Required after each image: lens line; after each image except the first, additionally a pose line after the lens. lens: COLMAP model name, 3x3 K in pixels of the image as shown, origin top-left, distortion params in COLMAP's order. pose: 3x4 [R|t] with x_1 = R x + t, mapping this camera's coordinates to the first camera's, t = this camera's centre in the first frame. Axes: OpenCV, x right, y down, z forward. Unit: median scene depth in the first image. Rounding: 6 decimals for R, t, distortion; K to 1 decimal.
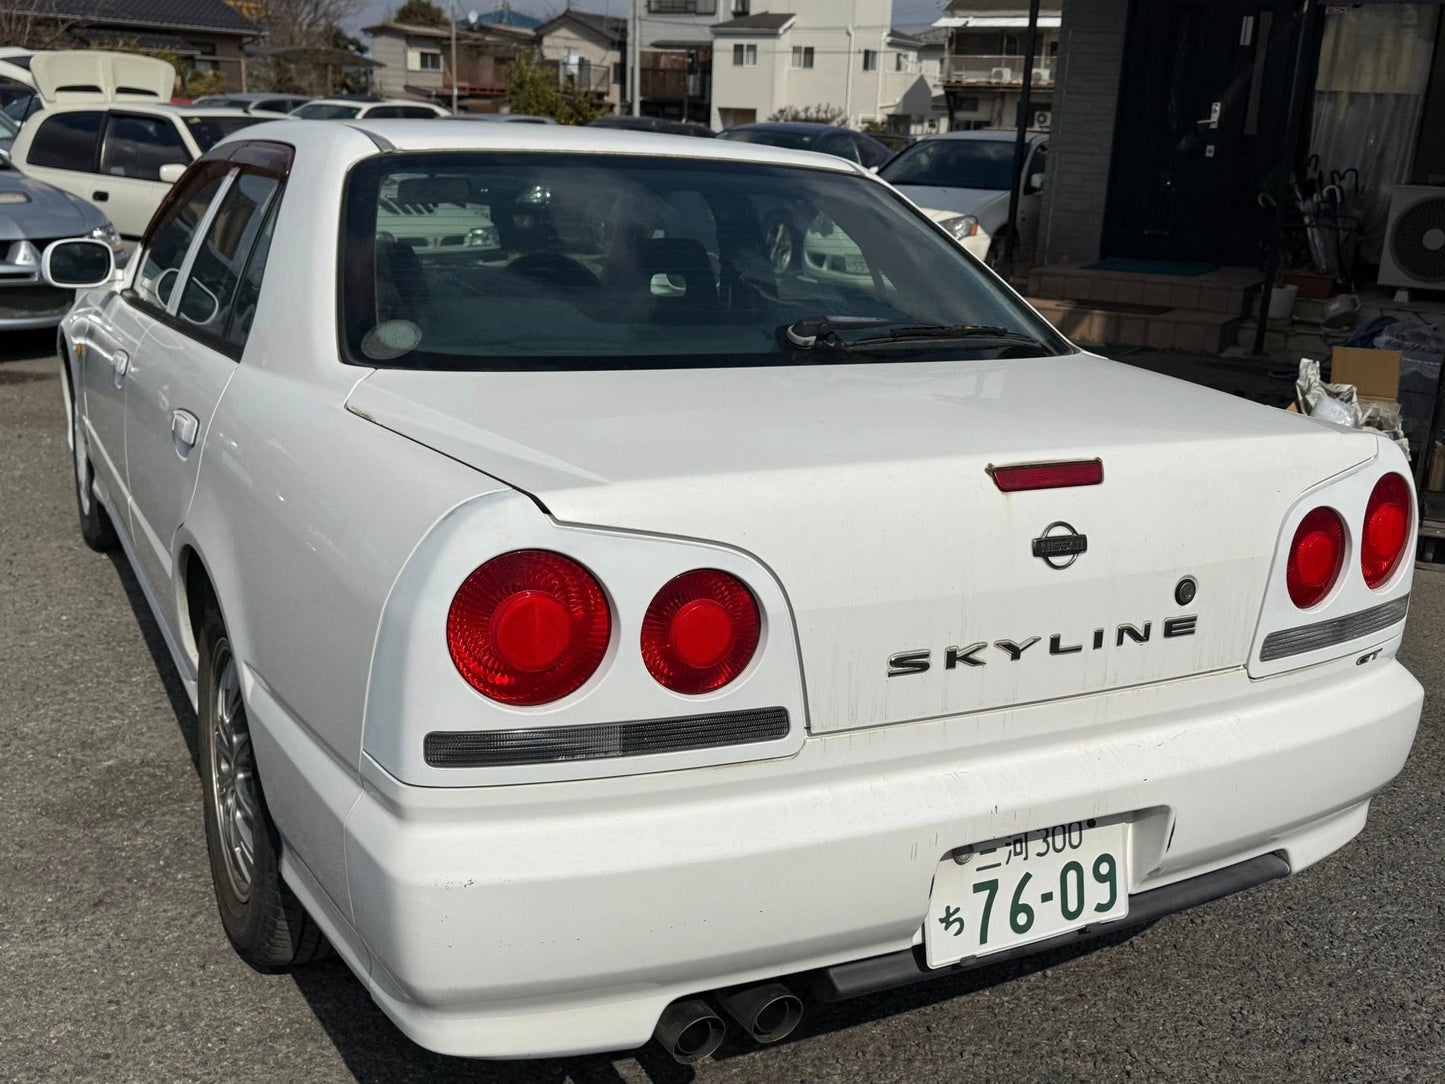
lens RADIAL K [[1442.7, 0, 732.3], [0, 1442.7, 549.6], [0, 0, 1]] dist [0.036450, 0.000000]
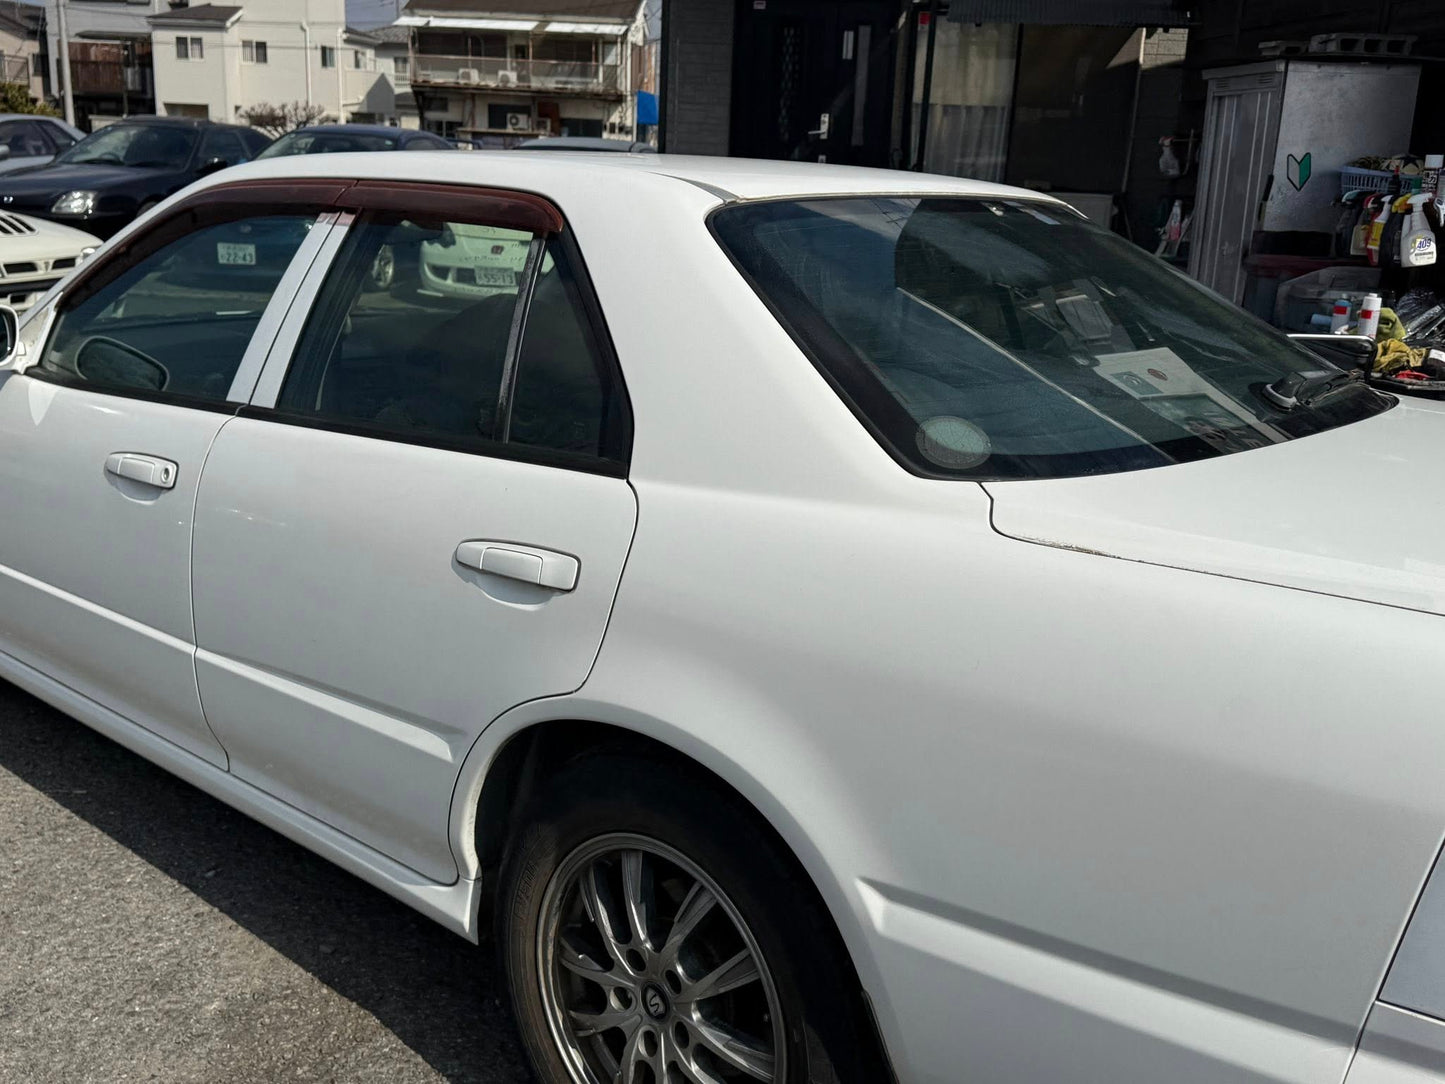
lens RADIAL K [[1442.7, 0, 734.6], [0, 1442.7, 529.0], [0, 0, 1]] dist [0.036450, 0.000000]
pose [[0.932519, -0.093998, 0.348672, -0.490077], [0.098478, 0.995127, 0.004896, -0.087869], [-0.347433, 0.029771, 0.937232, 0.232922]]
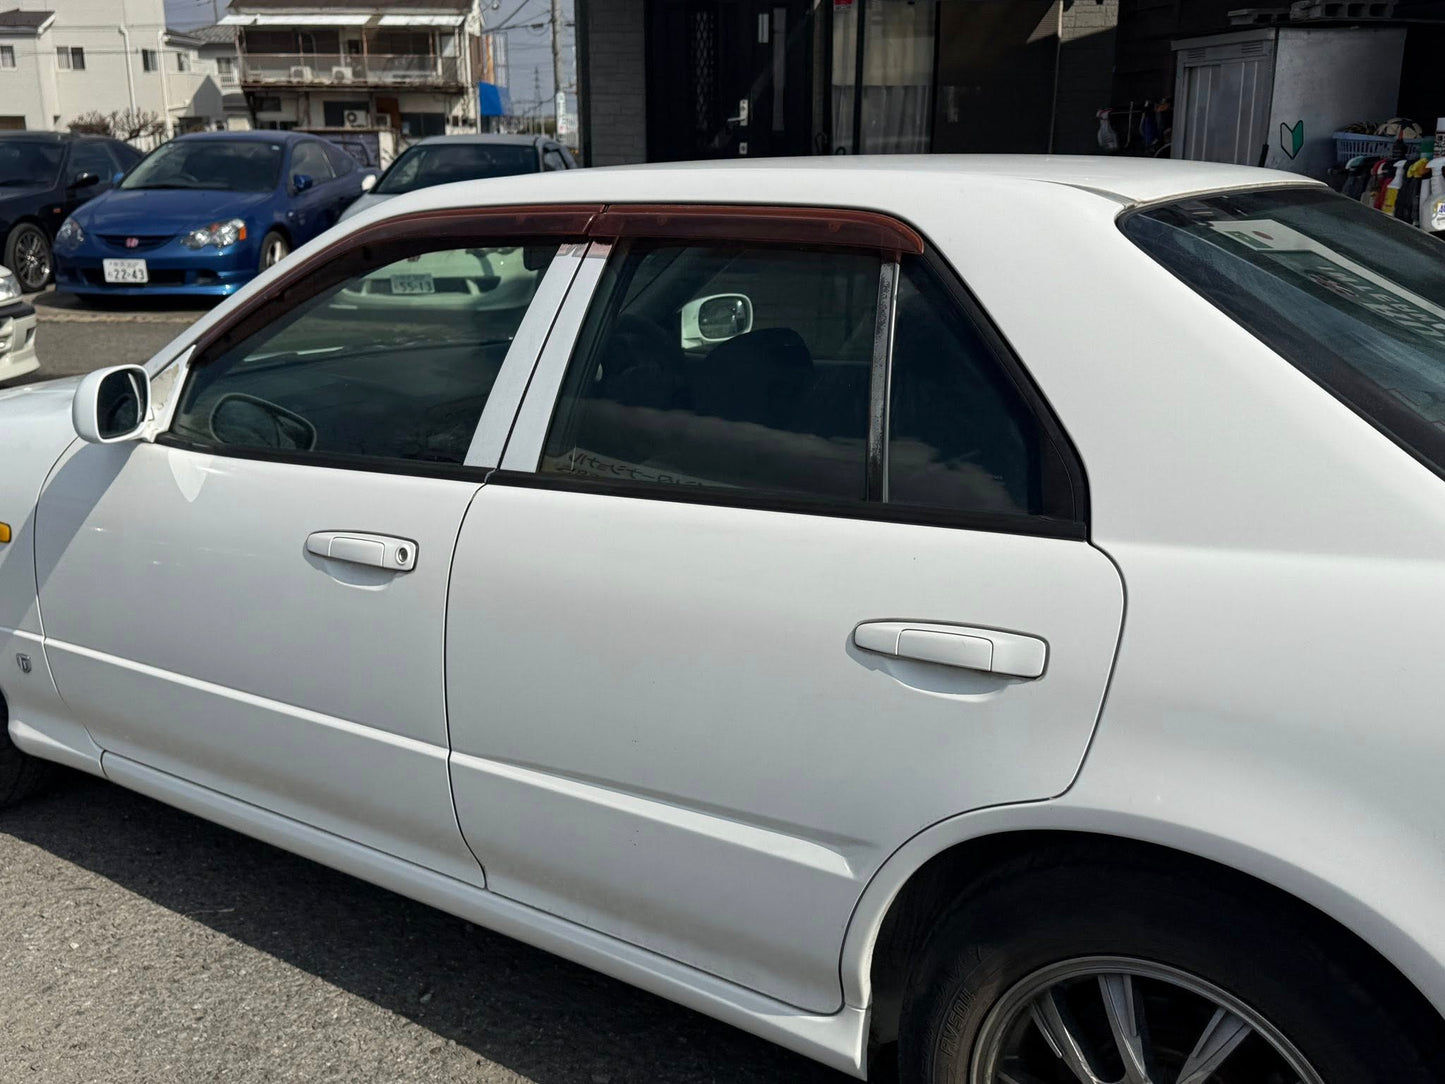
lens RADIAL K [[1442.7, 0, 718.9], [0, 1442.7, 522.0], [0, 0, 1]] dist [0.036450, 0.000000]
pose [[0.890755, -0.156459, 0.426703, -0.675802], [0.163164, 0.986374, 0.021062, -0.156977], [-0.424184, 0.050861, 0.904146, 0.419462]]
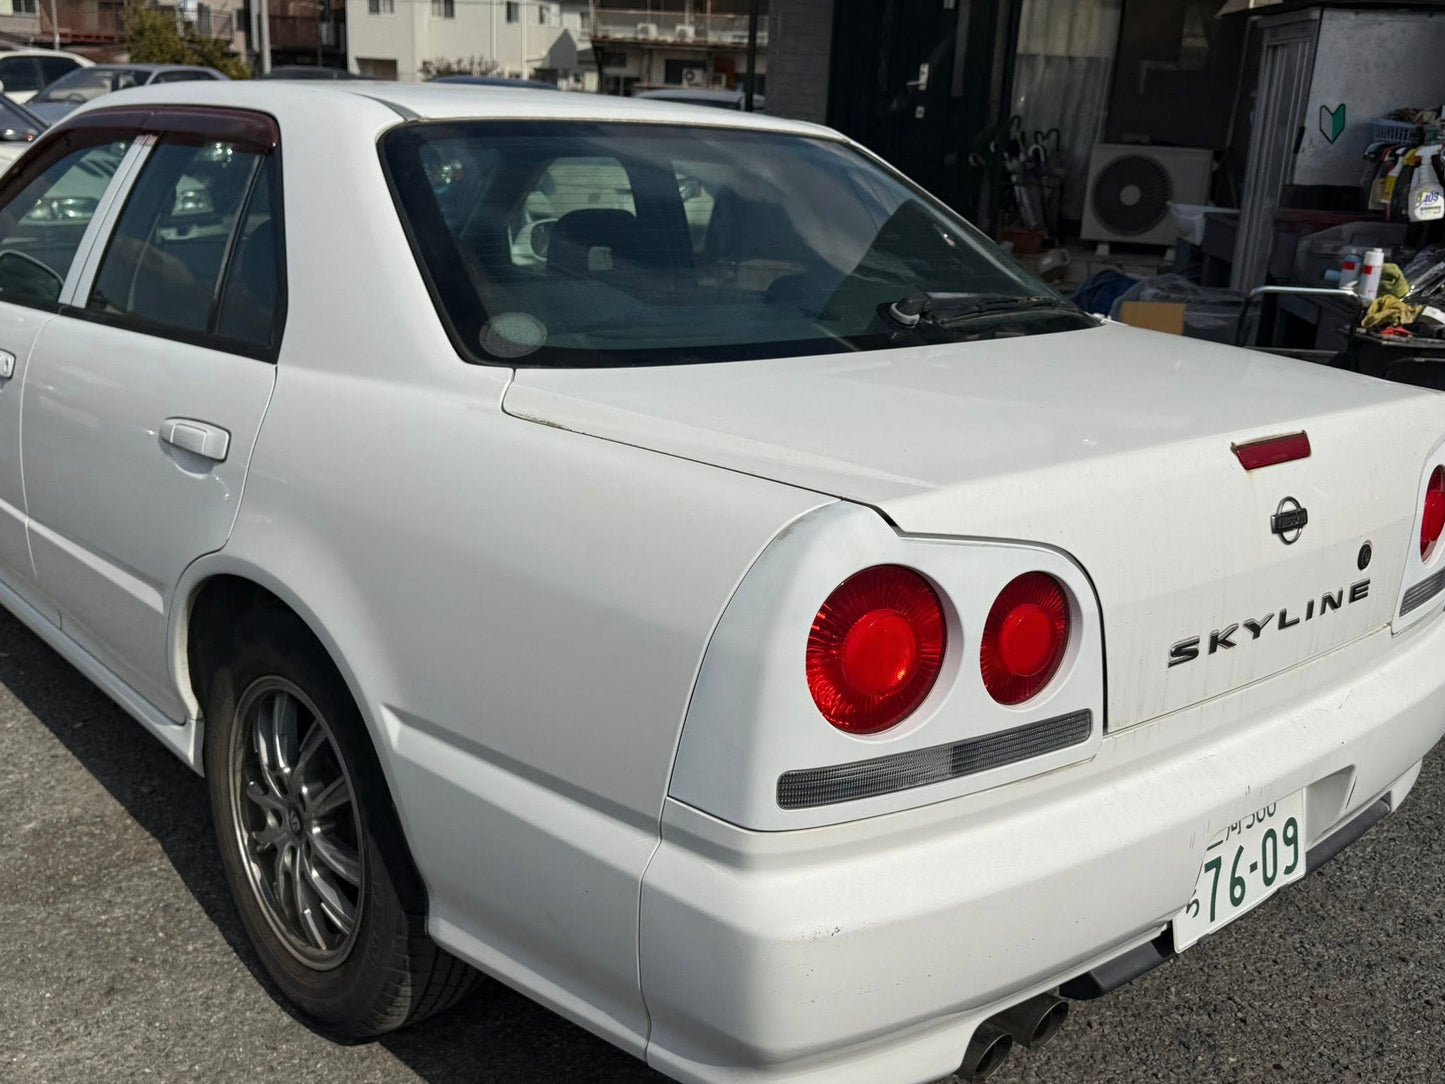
lens RADIAL K [[1442.7, 0, 731.2], [0, 1442.7, 550.5], [0, 0, 1]] dist [0.036450, 0.000000]
pose [[0.970806, -0.066793, 0.230380, -0.249304], [0.060109, 0.997545, 0.035921, -0.027256], [-0.232213, -0.021024, 0.972438, 0.071818]]
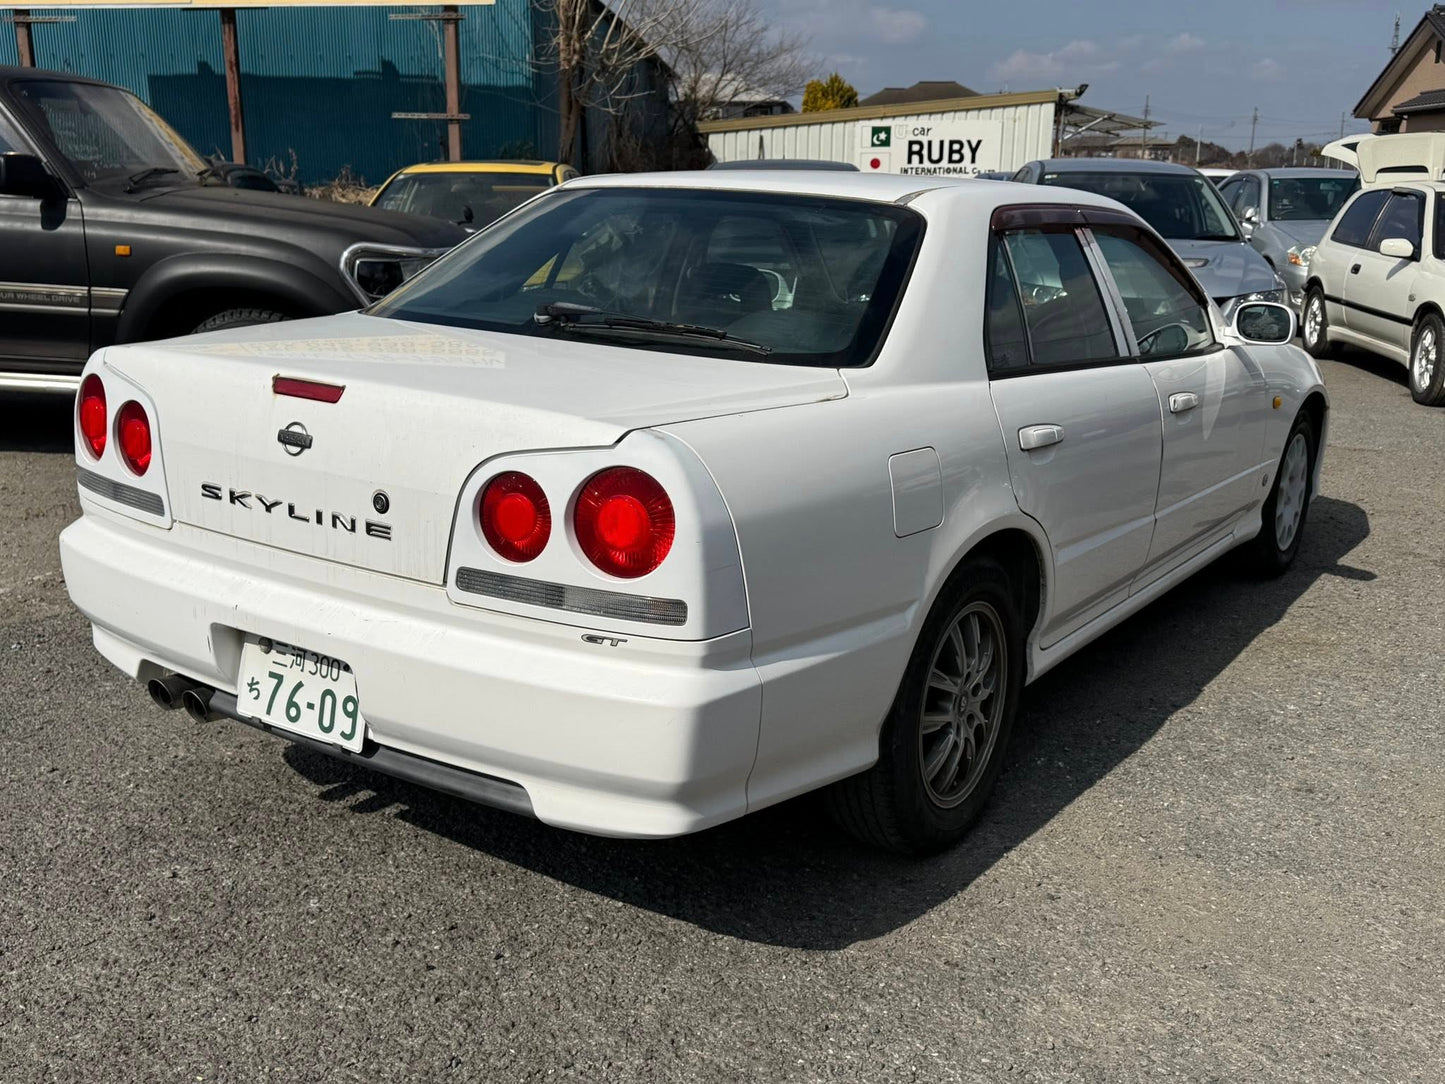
lens RADIAL K [[1442.7, 0, 731.2], [0, 1442.7, 551.1], [0, 0, 1]] dist [0.036450, 0.000000]
pose [[0.486422, 0.192072, -0.852351, 1.076556], [-0.242227, 0.966944, 0.079660, -0.073151], [0.839476, 0.167714, 0.516867, 0.422267]]
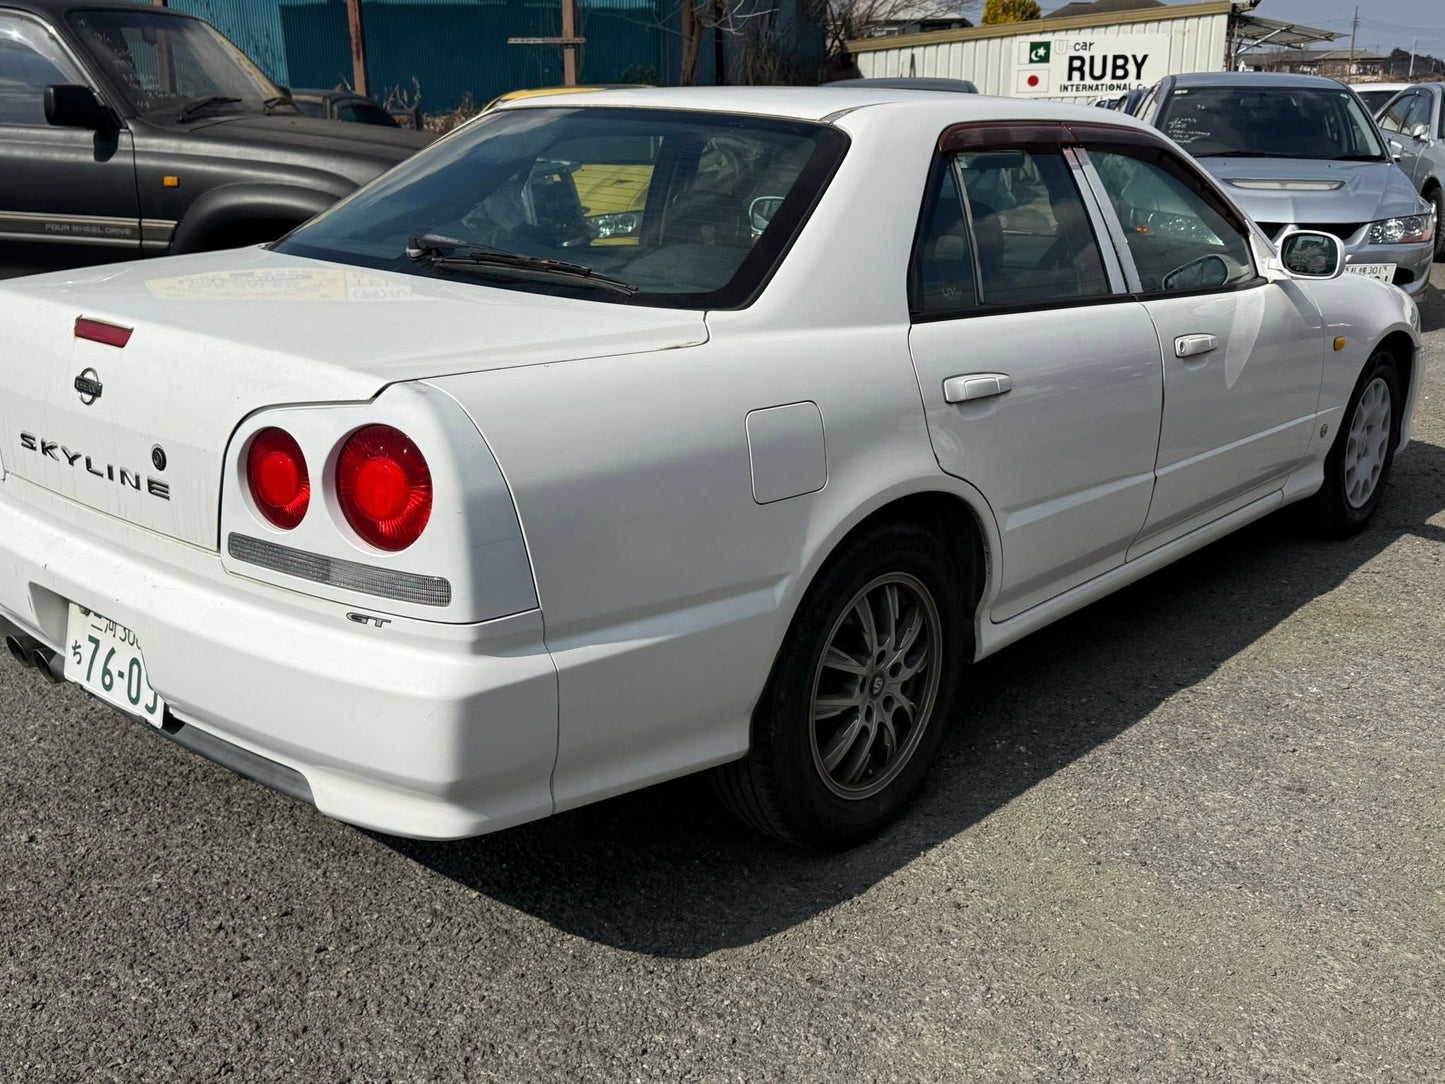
lens RADIAL K [[1442.7, 0, 745.4], [0, 1442.7, 544.3], [0, 0, 1]] dist [0.036450, 0.000000]
pose [[0.382813, 0.238240, -0.892578, 1.070107], [-0.246313, 0.957523, 0.149934, -0.135179], [0.890384, 0.162457, 0.425233, 0.647939]]
